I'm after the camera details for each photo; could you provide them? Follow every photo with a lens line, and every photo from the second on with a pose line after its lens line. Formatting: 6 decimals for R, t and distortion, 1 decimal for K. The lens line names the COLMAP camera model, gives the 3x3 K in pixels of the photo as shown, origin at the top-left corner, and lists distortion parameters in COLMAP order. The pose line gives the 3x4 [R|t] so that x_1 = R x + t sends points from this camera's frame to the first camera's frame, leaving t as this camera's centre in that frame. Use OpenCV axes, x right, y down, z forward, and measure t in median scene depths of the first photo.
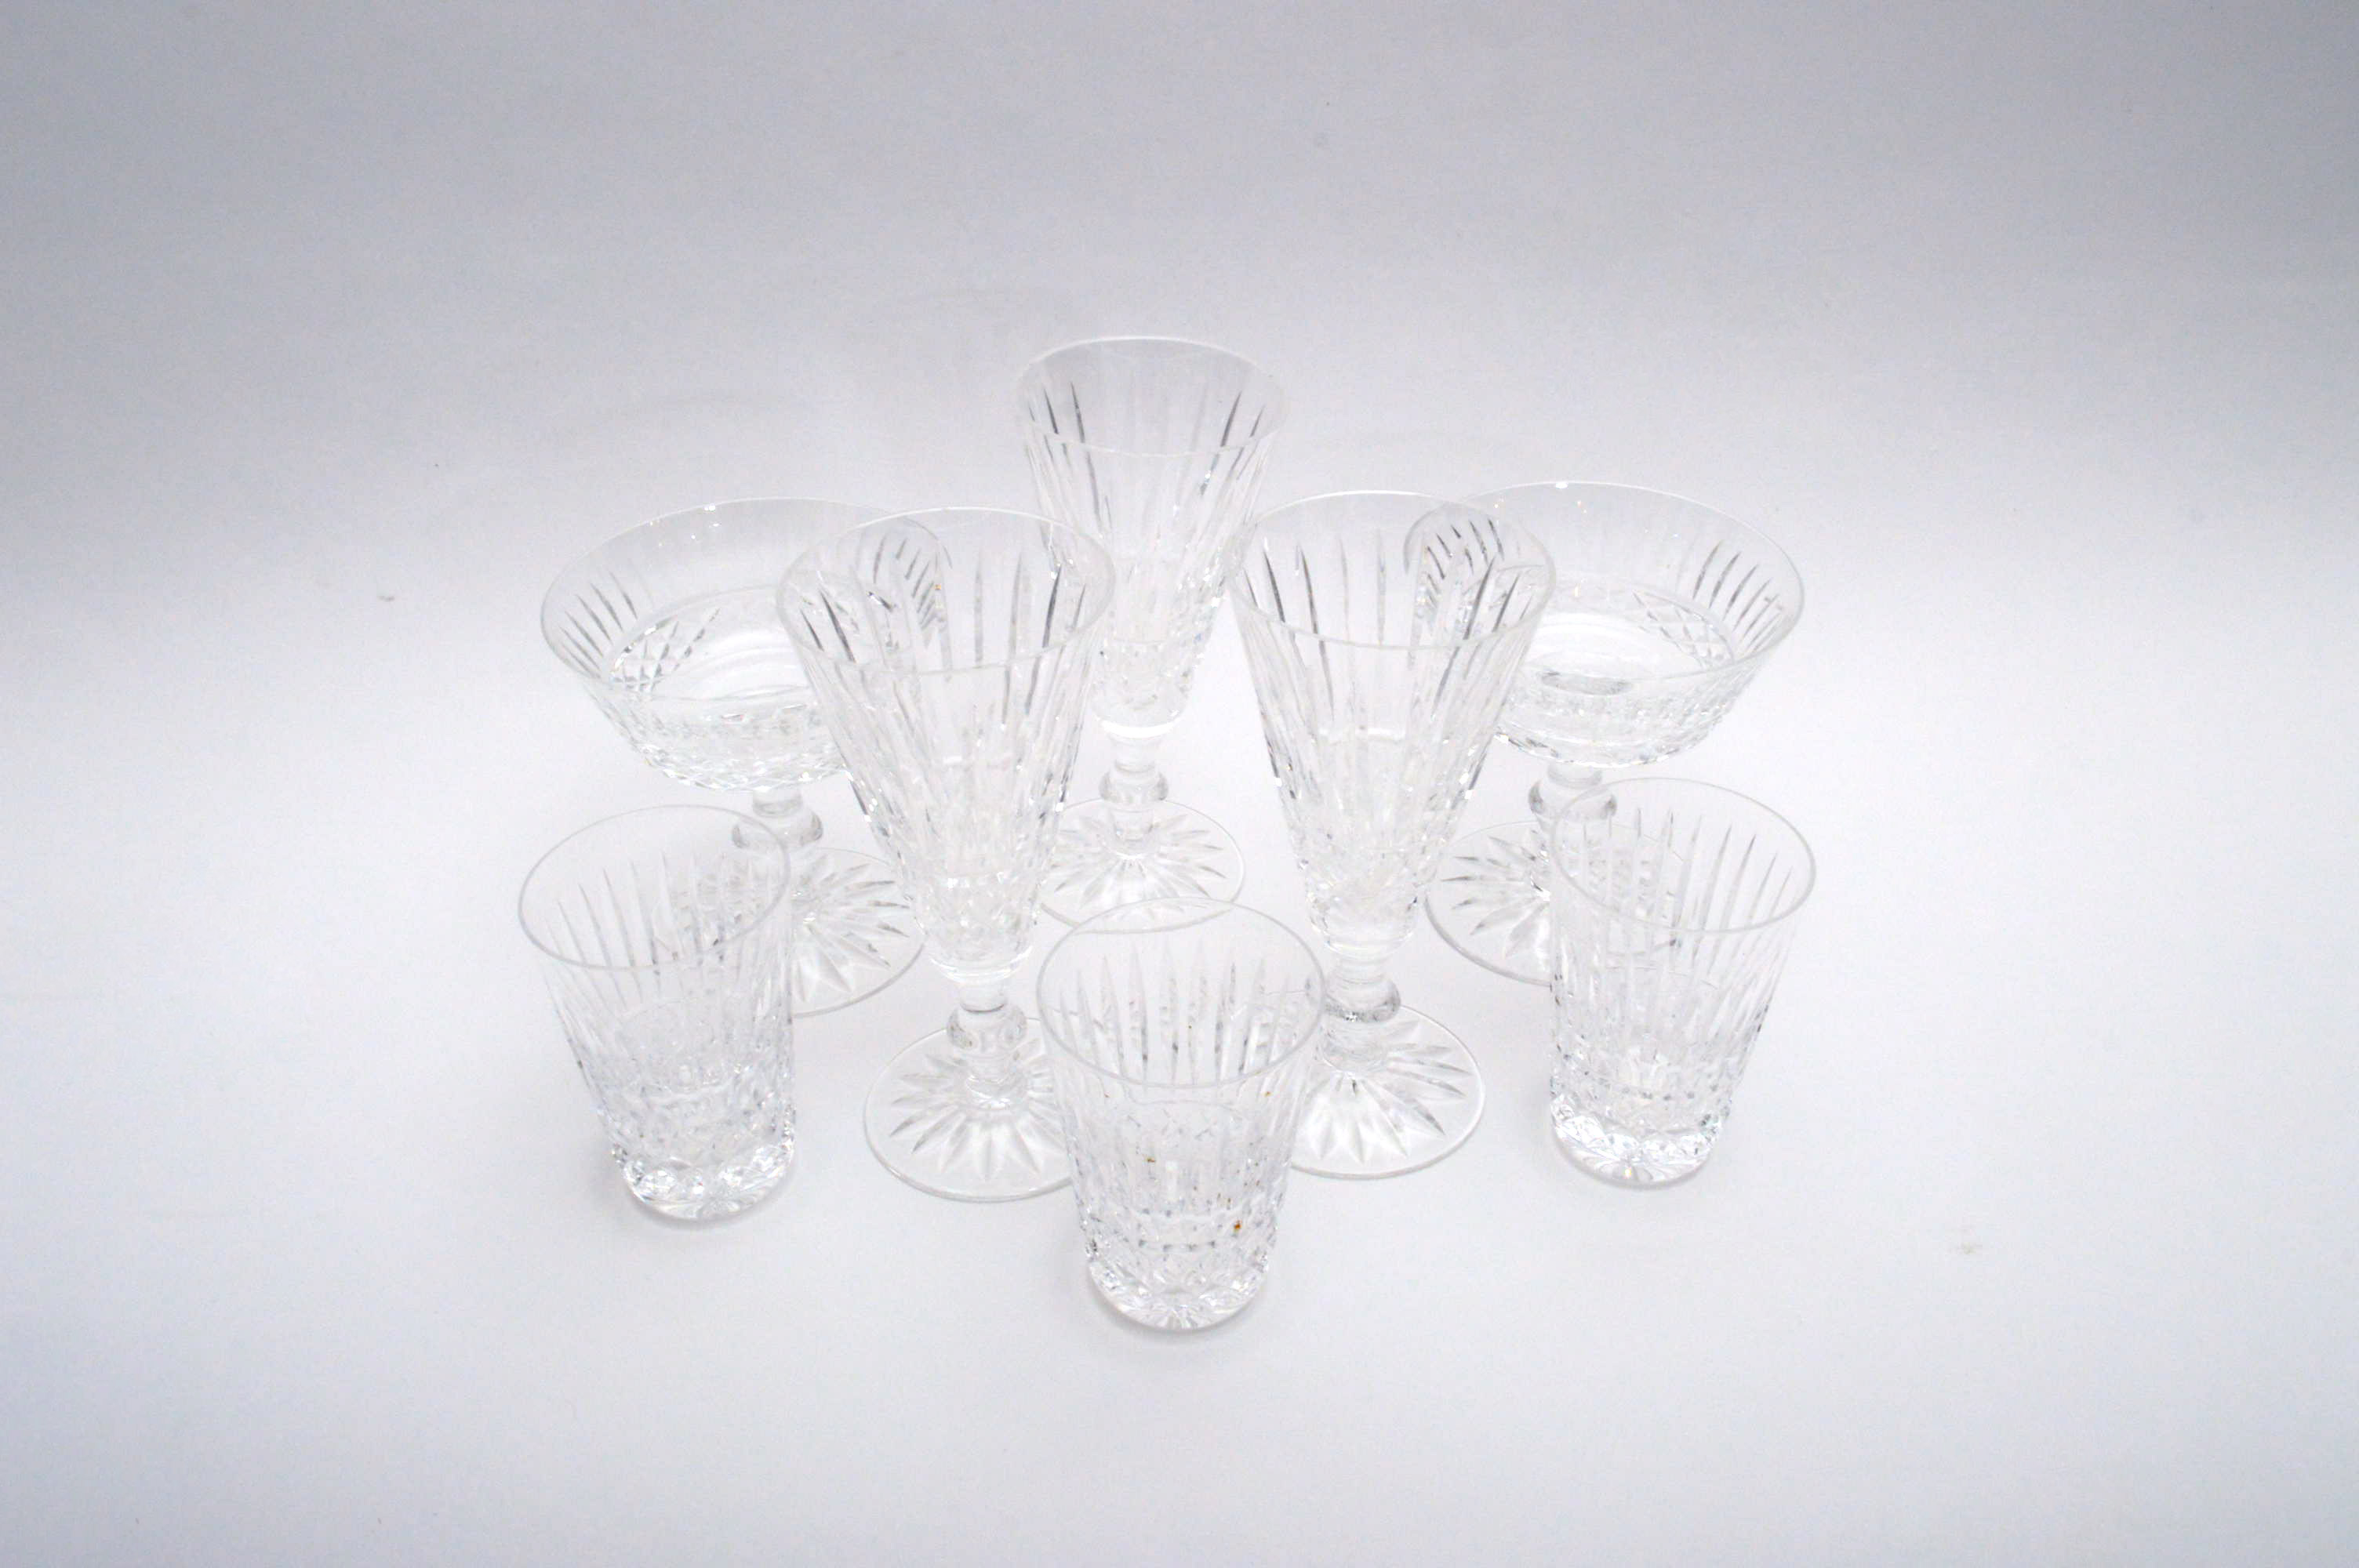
lens RADIAL K [[2331.3, 0, 1173.8], [0, 2331.3, 789.0], [0, 0, 1]] dist [-0.008546, 0.000000]
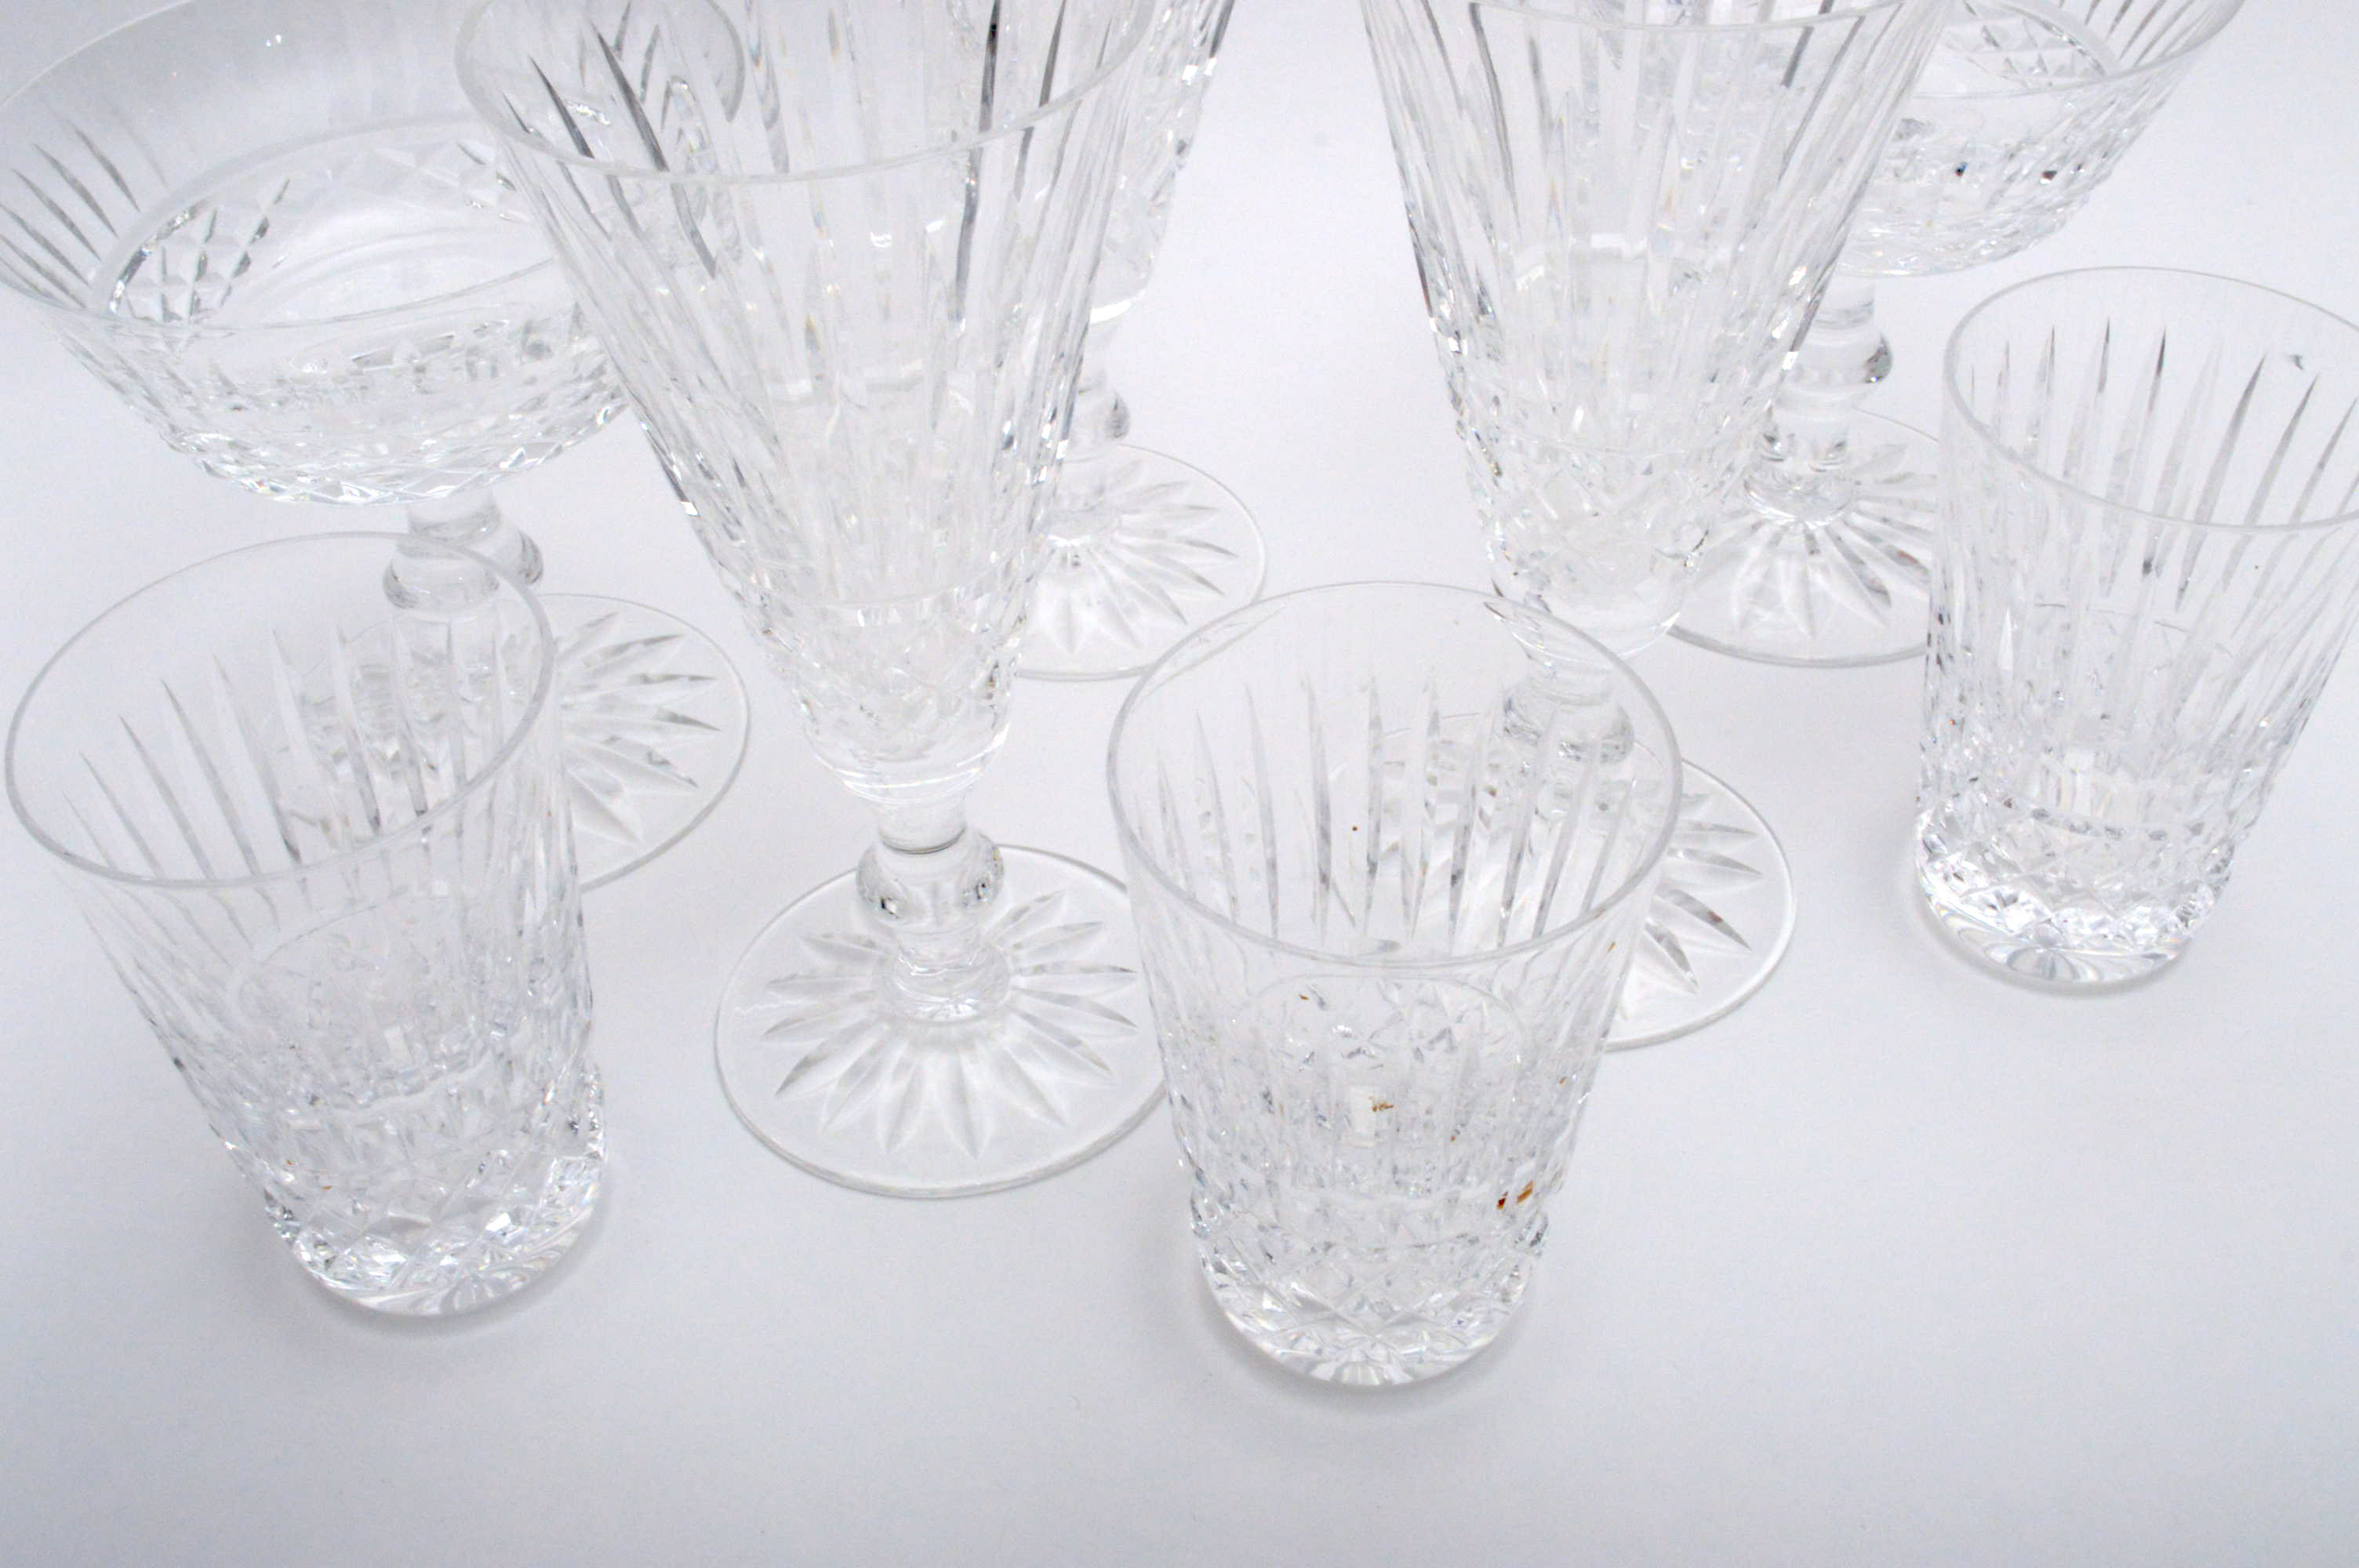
lens RADIAL K [[2716.3, 0, 1184.0], [0, 2716.3, 777.0], [0, 0, 1]] dist [-0.055143, 0.000000]
pose [[0.980352, -0.139091, 0.139871, -0.106488], [0.122603, 0.985135, 0.120323, 0.010395], [-0.154528, -0.100810, 0.982832, 0.369390]]
